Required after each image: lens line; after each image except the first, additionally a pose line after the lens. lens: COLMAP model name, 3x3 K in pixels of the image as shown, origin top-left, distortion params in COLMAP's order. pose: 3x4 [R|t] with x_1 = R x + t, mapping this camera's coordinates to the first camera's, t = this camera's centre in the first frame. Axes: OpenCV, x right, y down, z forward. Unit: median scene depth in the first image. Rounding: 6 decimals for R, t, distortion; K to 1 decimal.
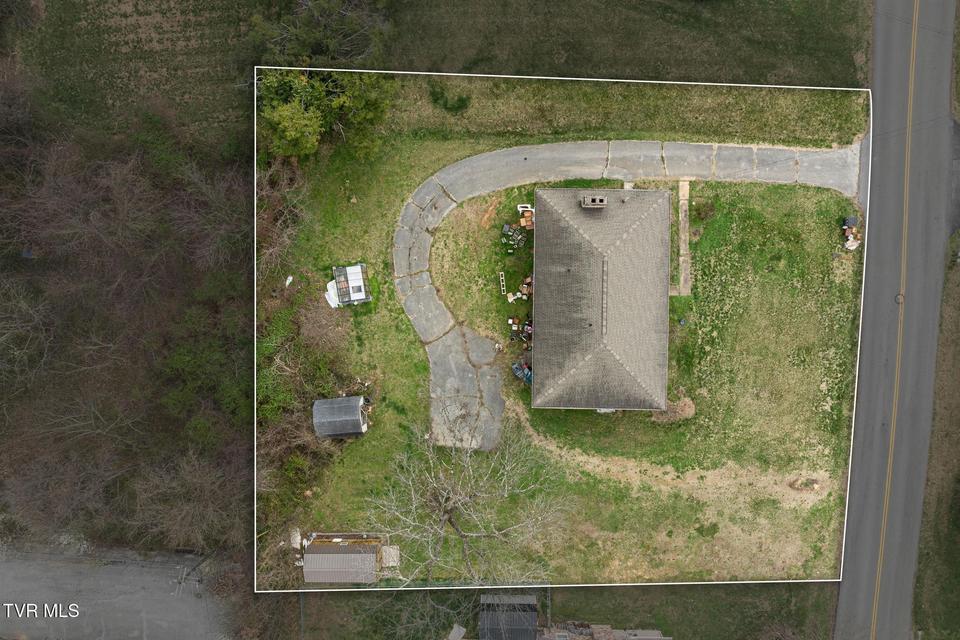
lens RADIAL K [[664.6, 0, 494.9], [0, 664.6, 304.0], [0, 0, 1]] dist [-0.035418, 0.006374]
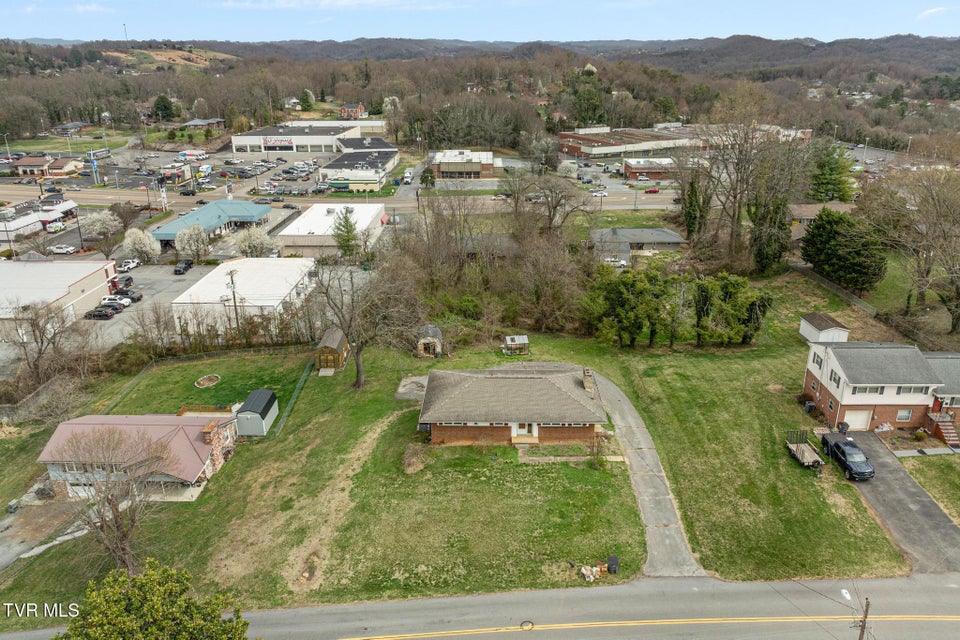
lens RADIAL K [[682.3, 0, 479.2], [0, 682.3, 275.2], [0, 0, 1]] dist [-0.041715, 0.003851]
pose [[-0.007437, 0.323404, -0.946232, 1.214733], [-0.999969, 0.000142, 0.007908, 0.041881], [0.002692, 0.946261, 0.323393, 0.342110]]
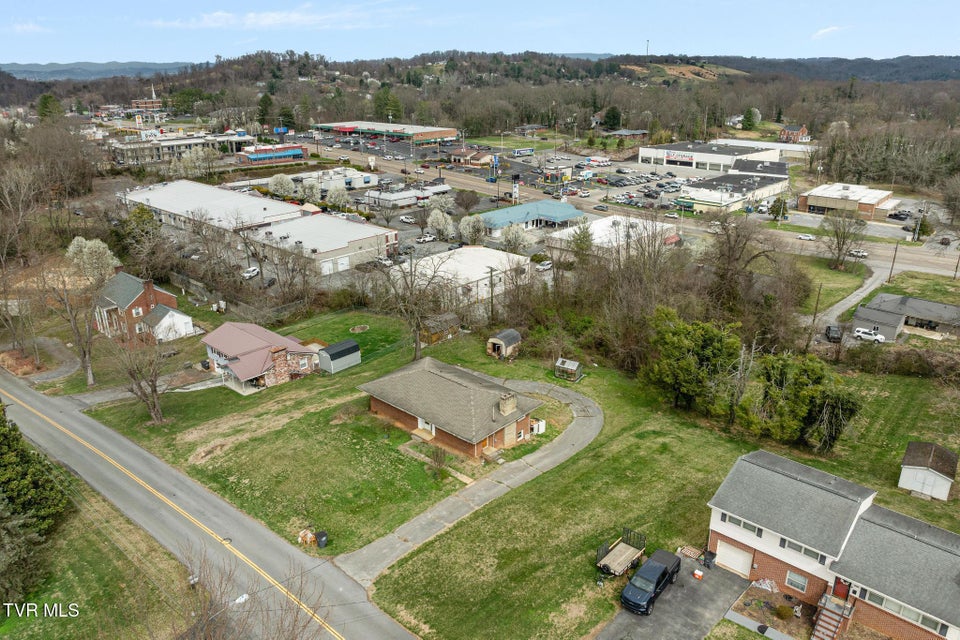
lens RADIAL K [[682.3, 0, 479.2], [0, 682.3, 275.2], [0, 0, 1]] dist [-0.041715, 0.003851]
pose [[-0.660915, 0.228957, -0.714682, 0.963648], [-0.750437, -0.194089, 0.631802, -0.805849], [0.005944, 0.953891, 0.300094, 0.337204]]
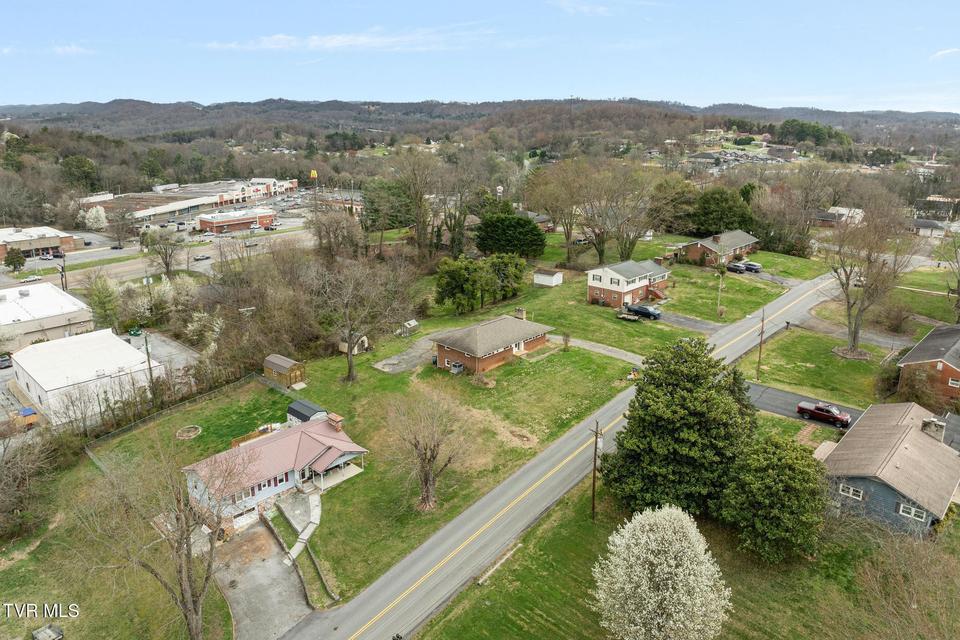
lens RADIAL K [[670.1, 0, 492.2], [0, 670.1, 321.1], [0, 0, 1]] dist [-0.036140, 0.000686]
pose [[0.750294, 0.208029, -0.627521, 1.269864], [-0.660995, 0.218802, -0.717782, 1.277952], [-0.012016, 0.953336, 0.301672, 0.353357]]
